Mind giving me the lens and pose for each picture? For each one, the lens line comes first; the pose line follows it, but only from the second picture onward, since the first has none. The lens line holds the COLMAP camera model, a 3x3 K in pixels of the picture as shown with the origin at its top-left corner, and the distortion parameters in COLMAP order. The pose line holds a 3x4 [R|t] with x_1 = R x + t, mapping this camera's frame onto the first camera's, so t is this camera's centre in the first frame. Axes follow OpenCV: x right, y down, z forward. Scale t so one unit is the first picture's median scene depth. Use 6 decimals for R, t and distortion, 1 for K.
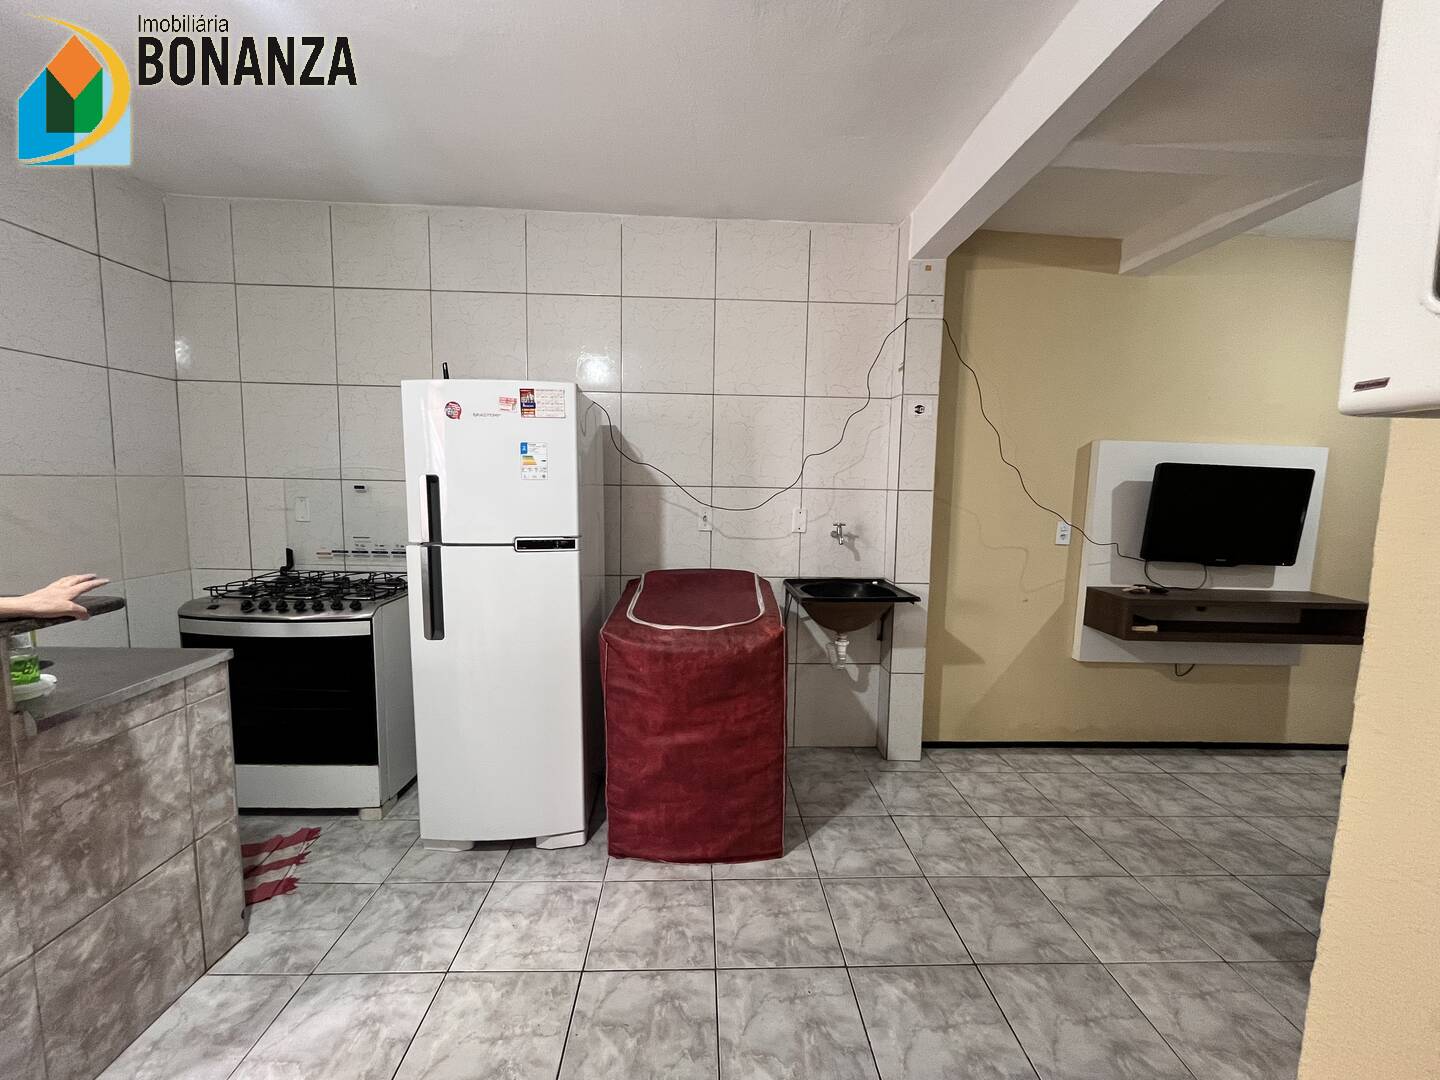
lens RADIAL K [[586.6, 0, 728.6], [0, 586.6, 540.4], [0, 0, 1]] dist [-0.006968, 0.001006]
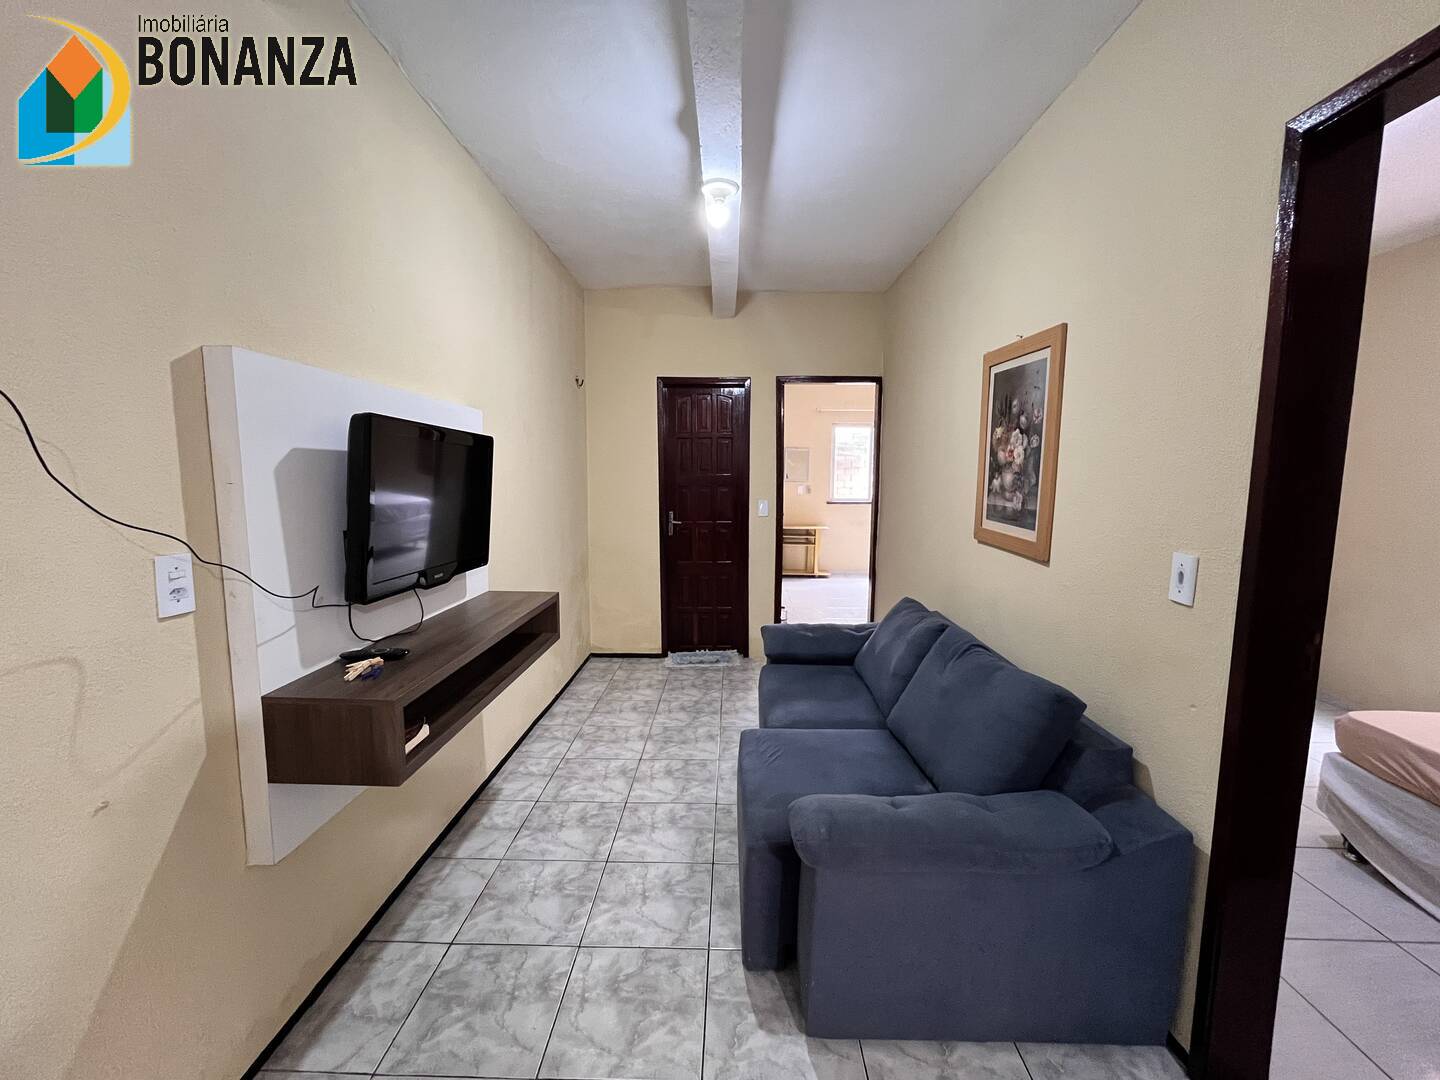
lens RADIAL K [[586.6, 0, 723.2], [0, 586.6, 541.1], [0, 0, 1]] dist [-0.006968, 0.001006]
pose [[0.080354, -0.132511, 0.987919, 0.234391], [0.104930, 0.986741, 0.123818, -0.049731], [-0.991228, 0.093713, 0.093193, 0.615930]]
